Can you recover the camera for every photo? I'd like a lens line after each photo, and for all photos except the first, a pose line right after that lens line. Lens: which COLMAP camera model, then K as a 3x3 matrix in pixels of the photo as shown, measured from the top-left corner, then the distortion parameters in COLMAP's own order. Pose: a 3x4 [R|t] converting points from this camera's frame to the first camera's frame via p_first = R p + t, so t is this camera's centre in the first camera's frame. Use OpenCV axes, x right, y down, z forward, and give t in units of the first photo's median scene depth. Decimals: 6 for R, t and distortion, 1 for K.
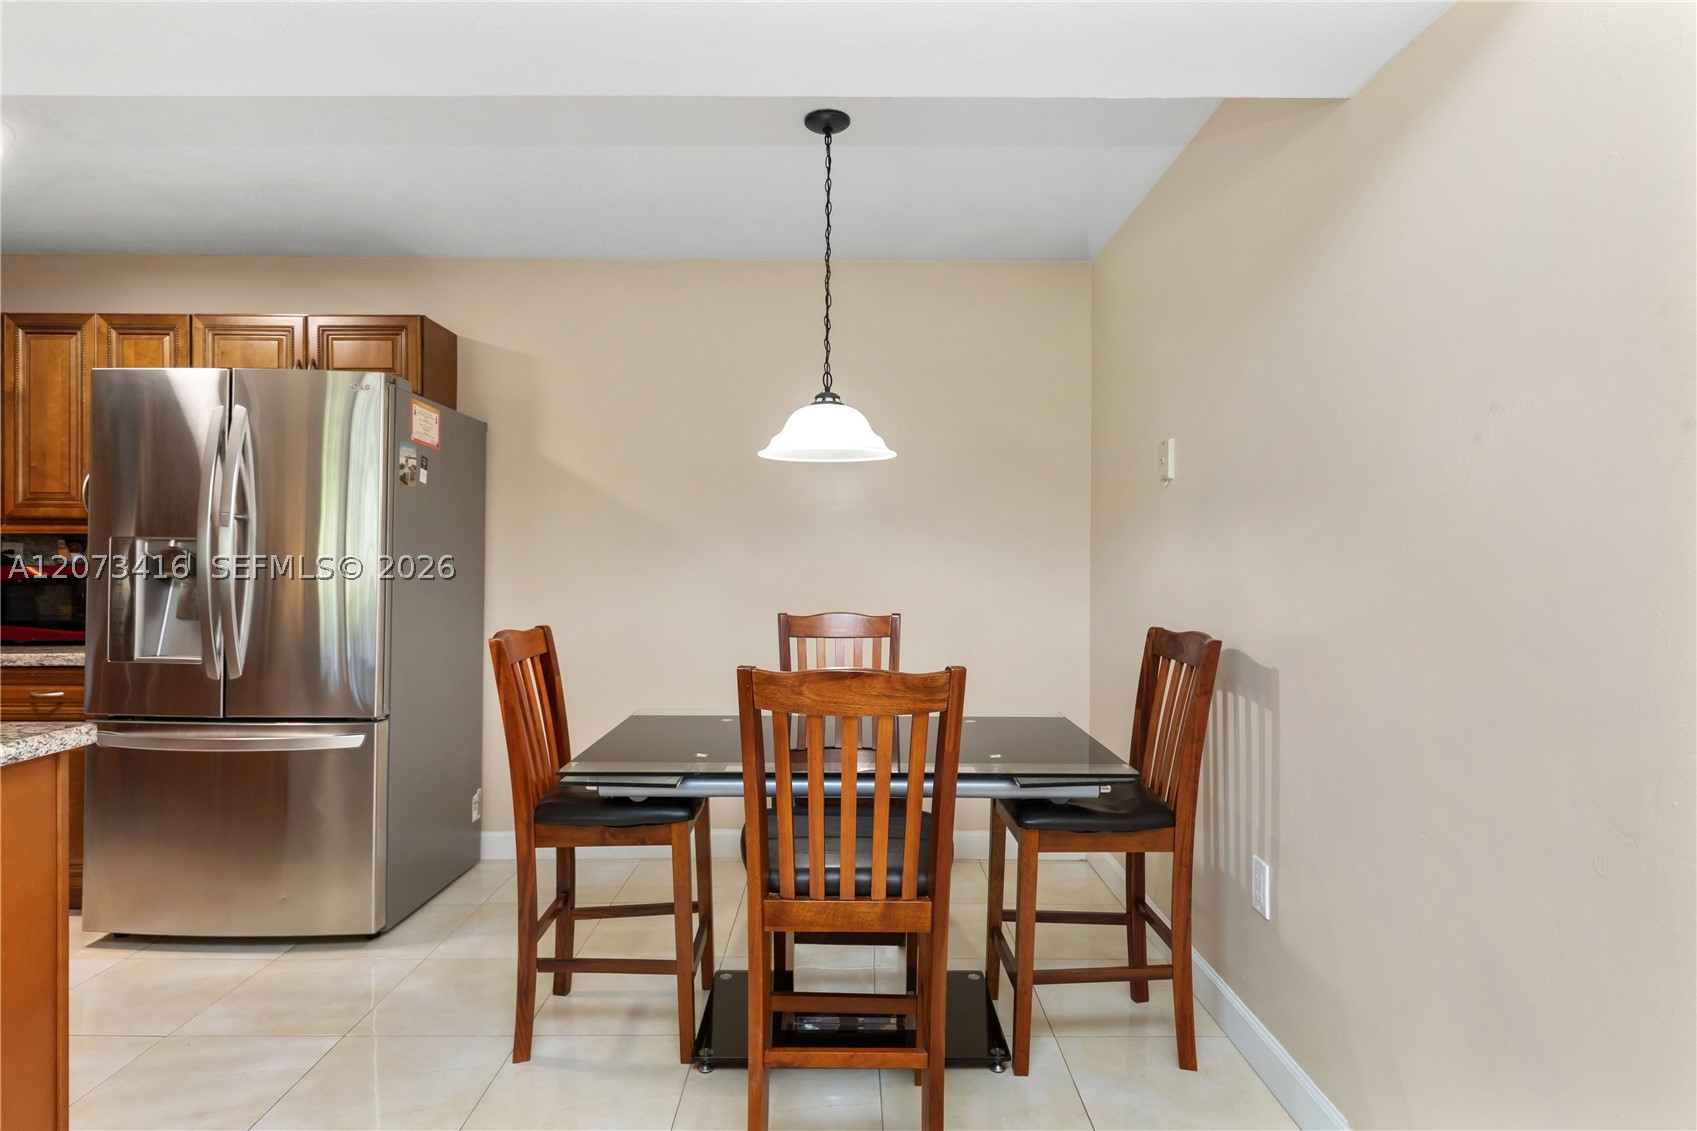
lens RADIAL K [[933.9, 0, 853.2], [0, 933.9, 557.0], [0, 0, 1]] dist [-0.000413, 0.000634]
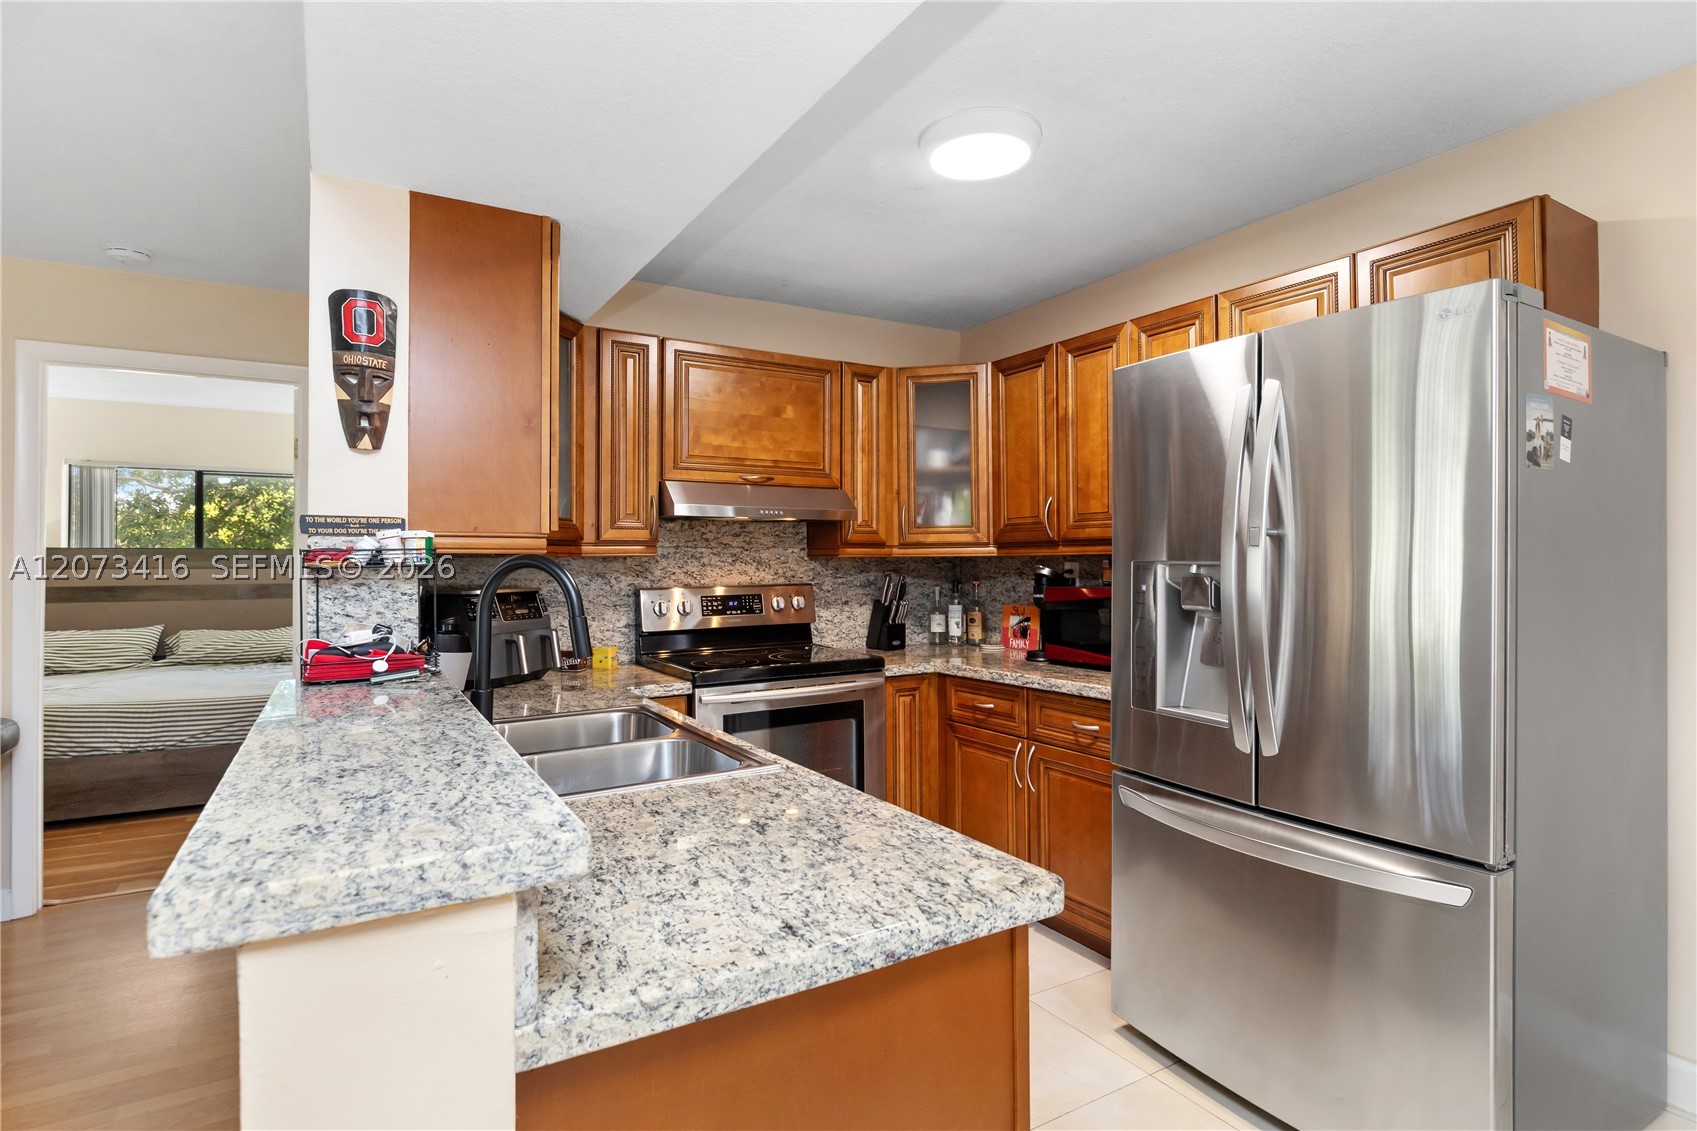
lens RADIAL K [[861.8, 0, 854.7], [0, 861.8, 556.8], [0, 0, 1]] dist [-0.001521, 0.004380]
pose [[0.513542, -0.010459, -0.858000, -0.239190], [0.006981, 0.999944, -0.008011, -0.019787], [0.858036, -0.001875, 0.513586, 0.361485]]
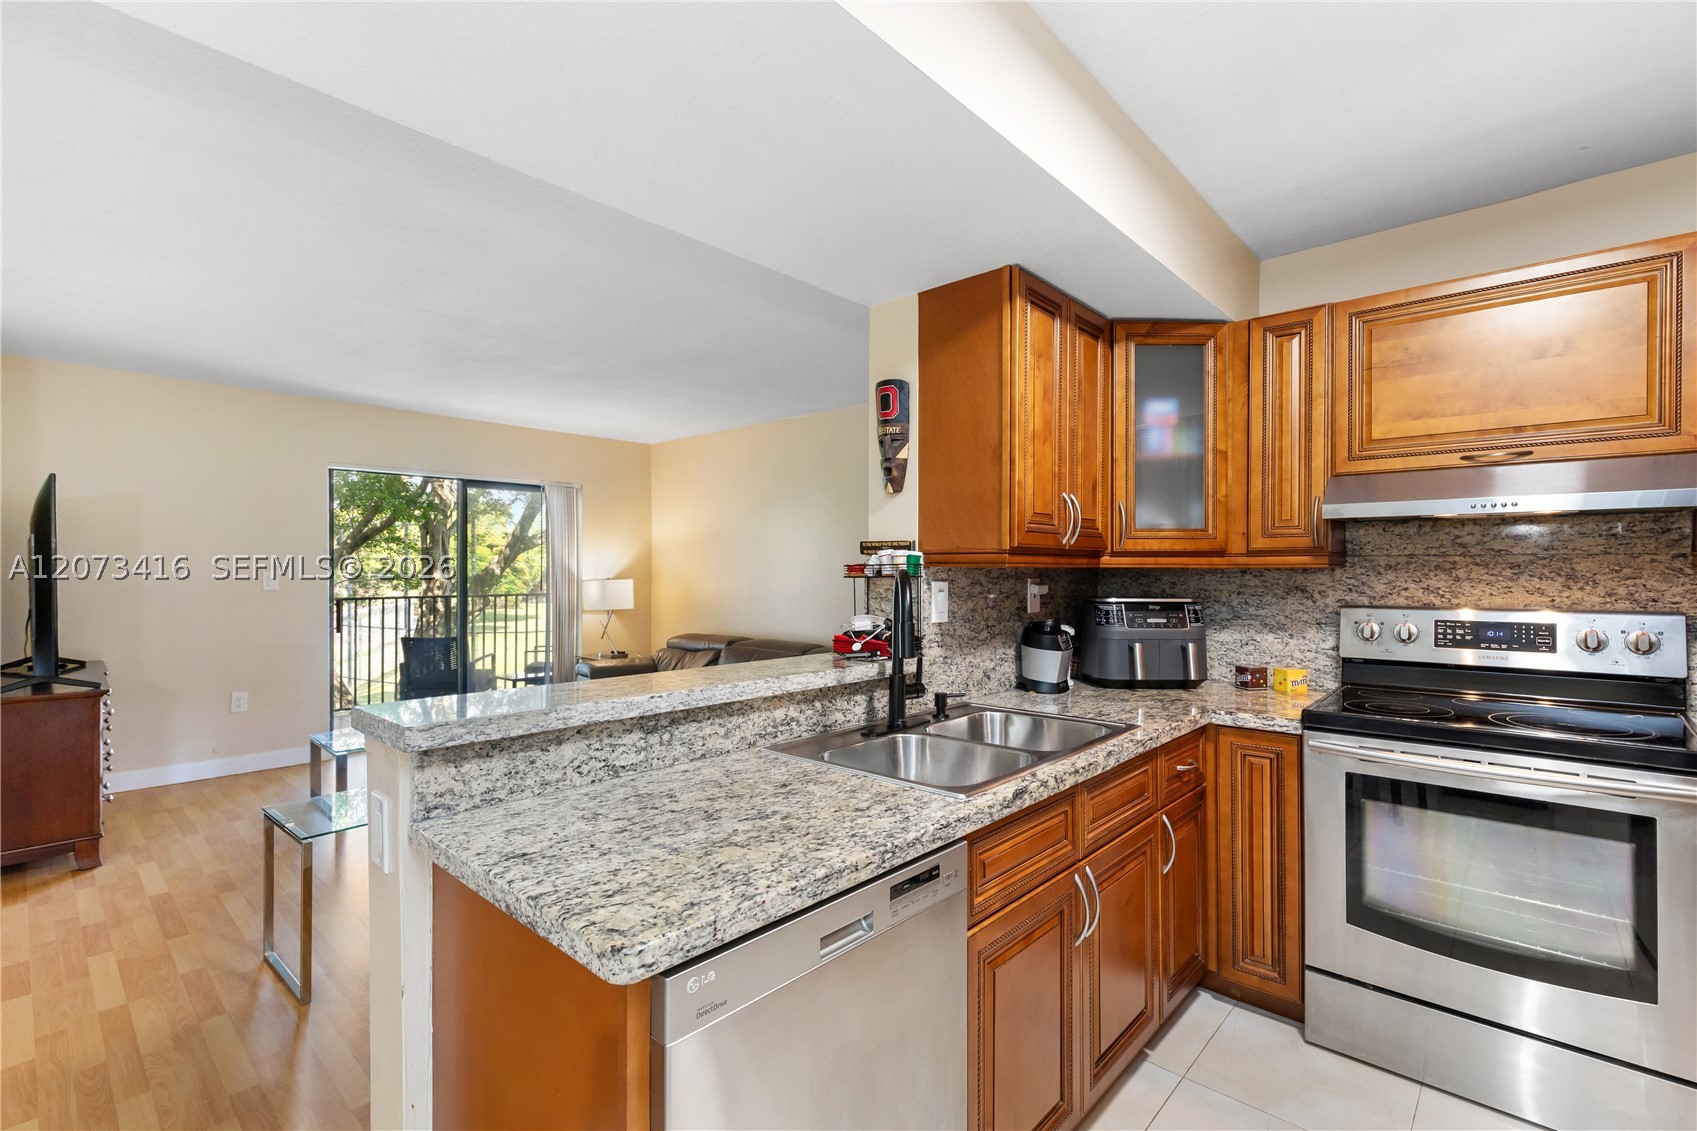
lens RADIAL K [[765.2, 0, 847.8], [0, 765.2, 570.3], [0, 0, 1]] dist [0.004414, 0.000320]
pose [[-0.679333, -0.004357, -0.733817, -0.357376], [-0.003011, 0.999991, -0.003150, -0.024037], [0.733824, 0.000070, -0.679340, 0.869880]]
